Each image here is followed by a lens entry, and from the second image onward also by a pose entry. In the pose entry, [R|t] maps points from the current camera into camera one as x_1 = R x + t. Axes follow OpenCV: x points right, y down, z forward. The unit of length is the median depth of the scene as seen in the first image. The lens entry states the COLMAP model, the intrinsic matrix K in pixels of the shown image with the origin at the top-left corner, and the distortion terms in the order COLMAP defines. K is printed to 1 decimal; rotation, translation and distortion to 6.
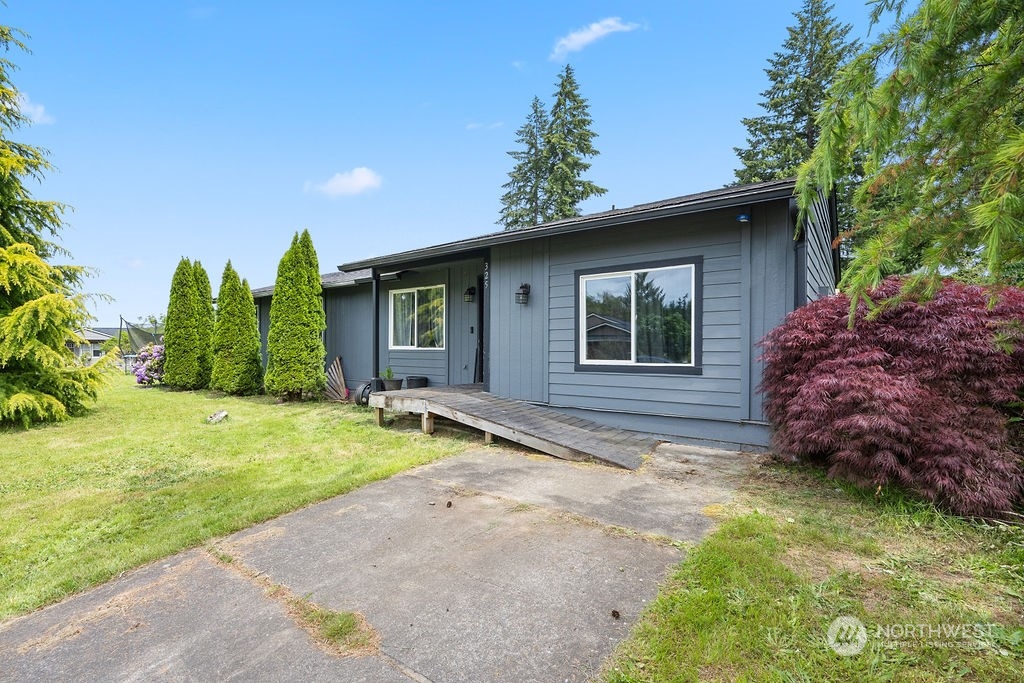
lens RADIAL K [[463.4, 0, 515.3], [0, 463.4, 352.5], [0, 0, 1]] dist [-0.005629, -0.000484]
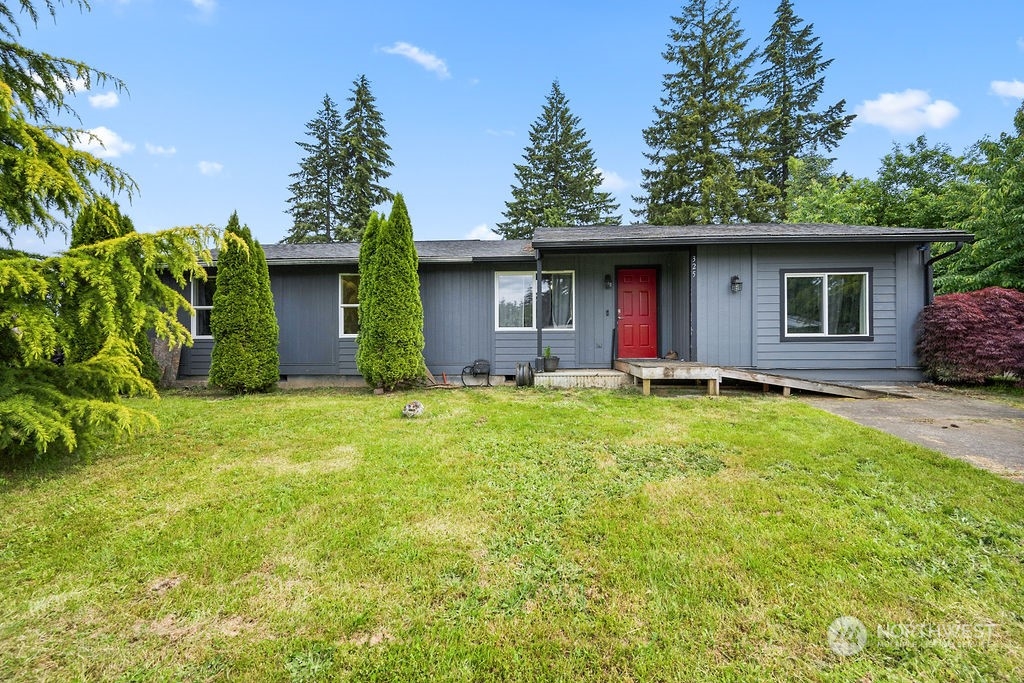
lens RADIAL K [[406.7, 0, 514.5], [0, 406.7, 340.6], [0, 0, 1]] dist [-0.008461, -0.000039]
pose [[0.836428, -0.004342, 0.548060, -0.117866], [0.012246, 0.999867, -0.010767, 0.003876], [-0.547940, 0.015717, 0.836370, 0.041619]]
